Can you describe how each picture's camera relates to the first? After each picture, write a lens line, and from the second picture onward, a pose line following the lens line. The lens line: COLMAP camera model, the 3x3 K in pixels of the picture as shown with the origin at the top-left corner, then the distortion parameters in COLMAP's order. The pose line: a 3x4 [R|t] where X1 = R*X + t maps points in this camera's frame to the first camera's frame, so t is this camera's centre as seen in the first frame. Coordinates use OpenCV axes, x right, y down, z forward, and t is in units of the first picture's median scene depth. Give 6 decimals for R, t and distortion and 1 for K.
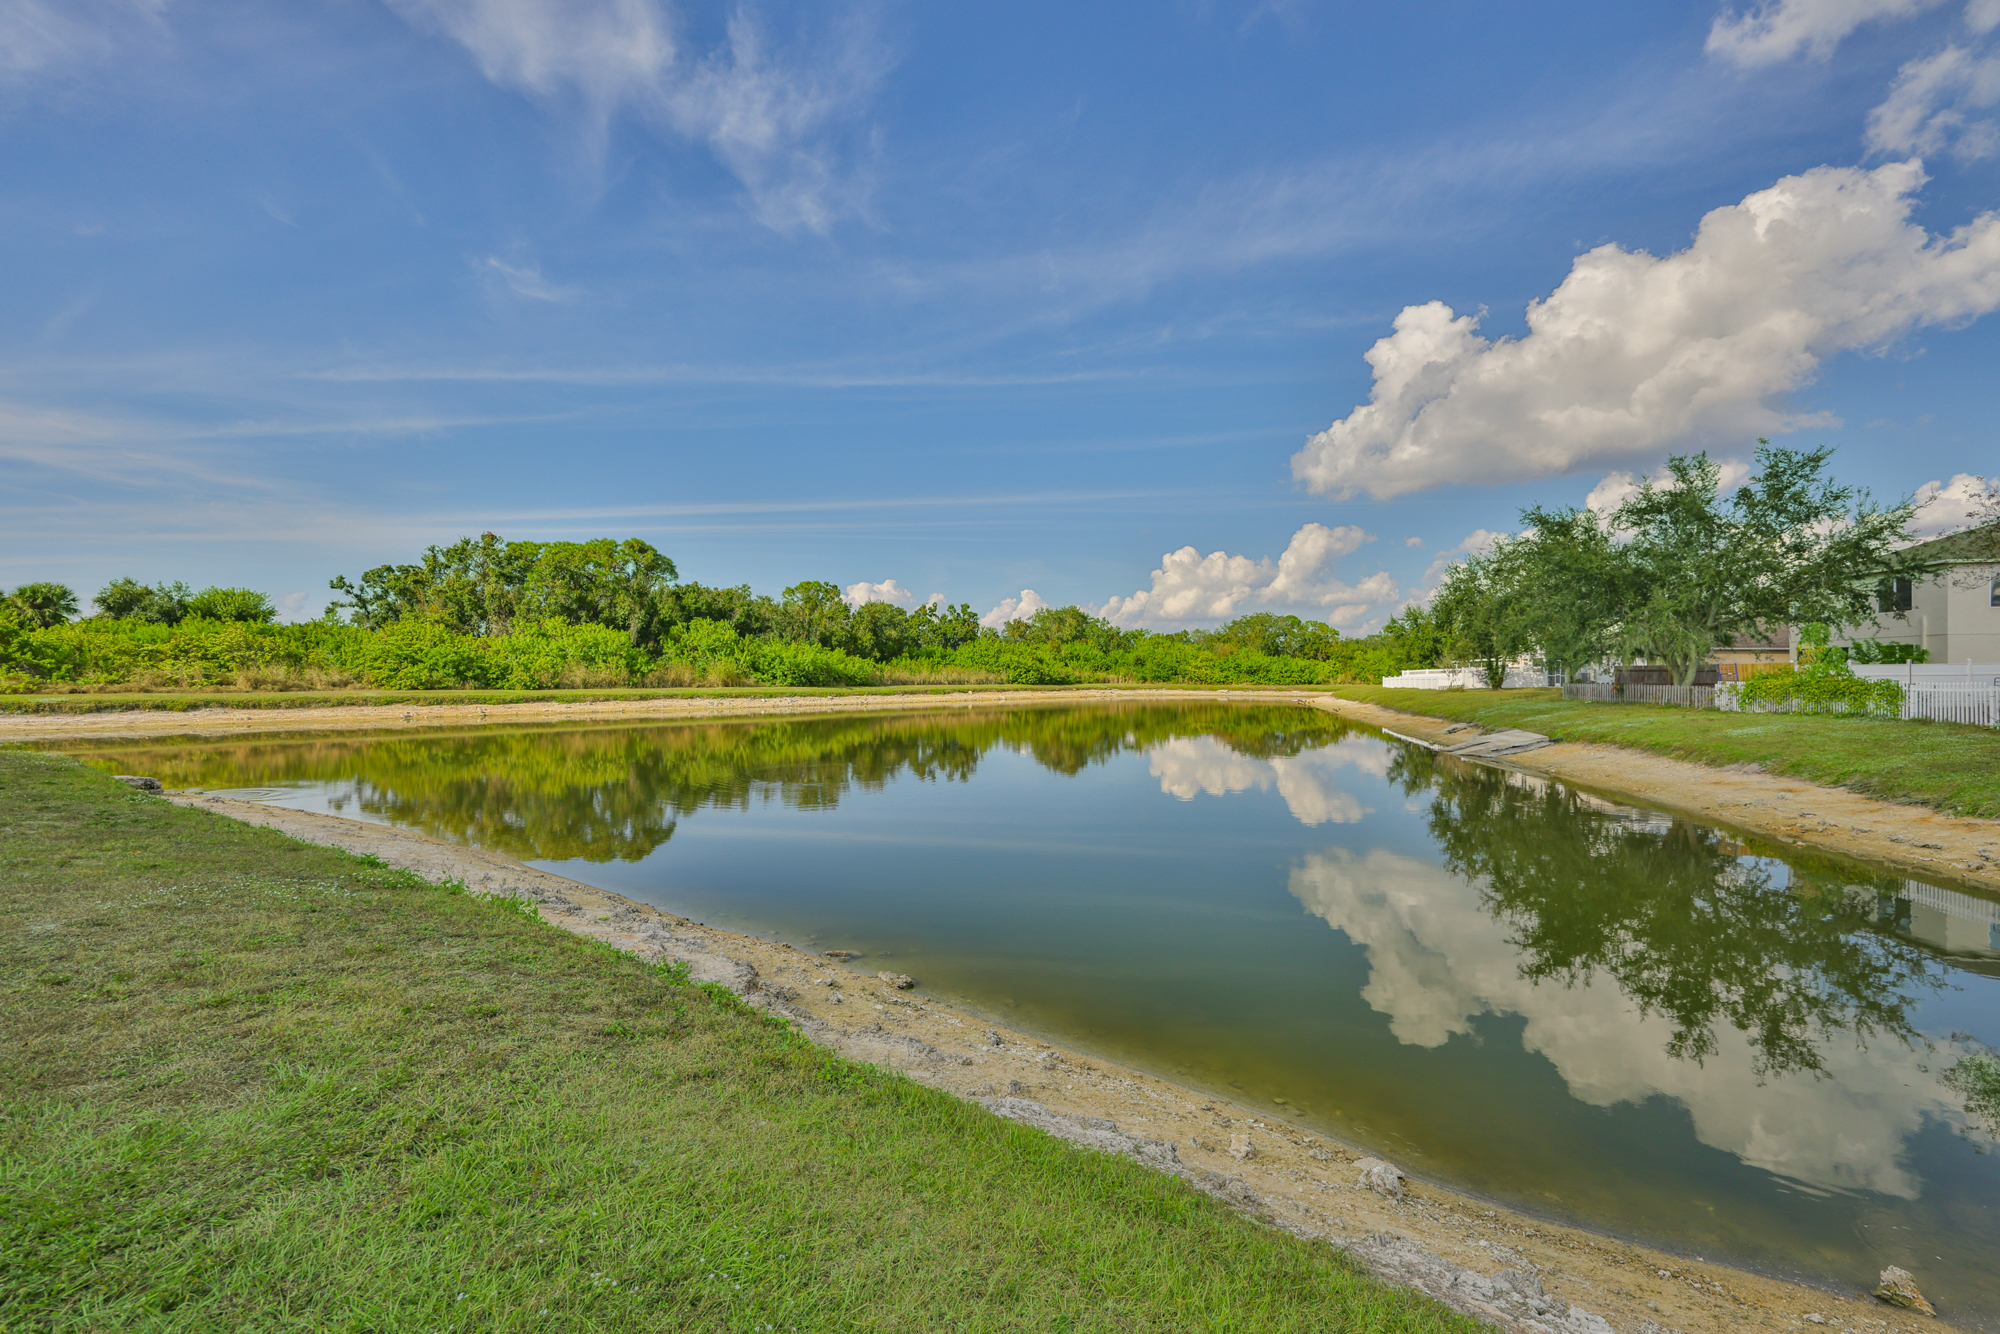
lens RADIAL K [[860.5, 0, 1013.1], [0, 860.5, 671.0], [0, 0, 1]] dist [0.003756, 0.000078]
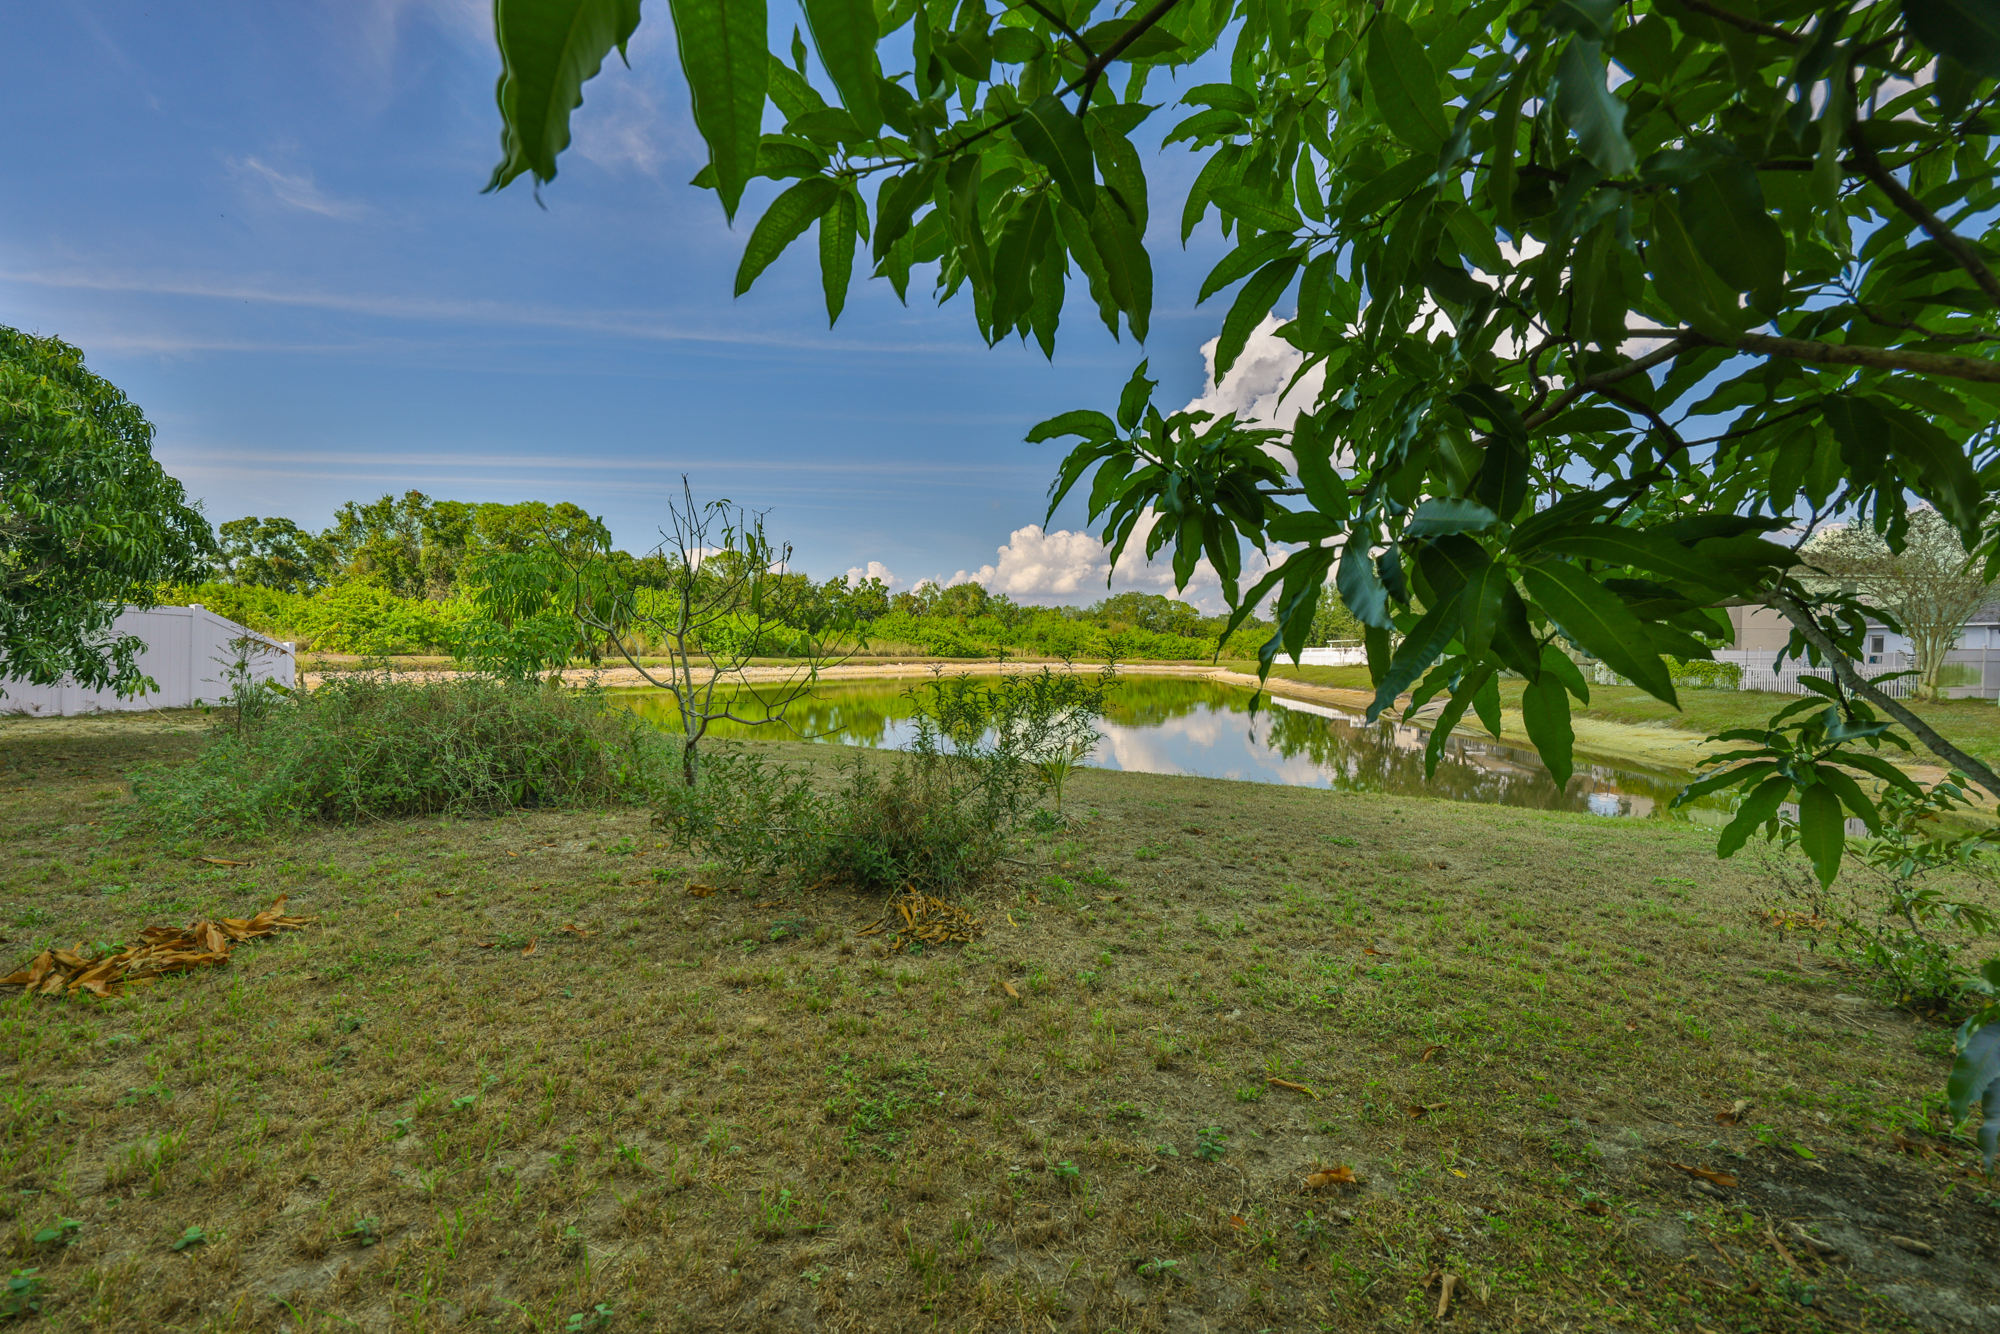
lens RADIAL K [[860.5, 0, 1011.6], [0, 860.5, 650.9], [0, 0, 1]] dist [0.003756, 0.000078]
pose [[0.983269, 0.013133, 0.181685, -0.094498], [-0.014656, 0.999868, 0.007043, -0.000270], [-0.181568, -0.009588, 0.983332, -0.040151]]
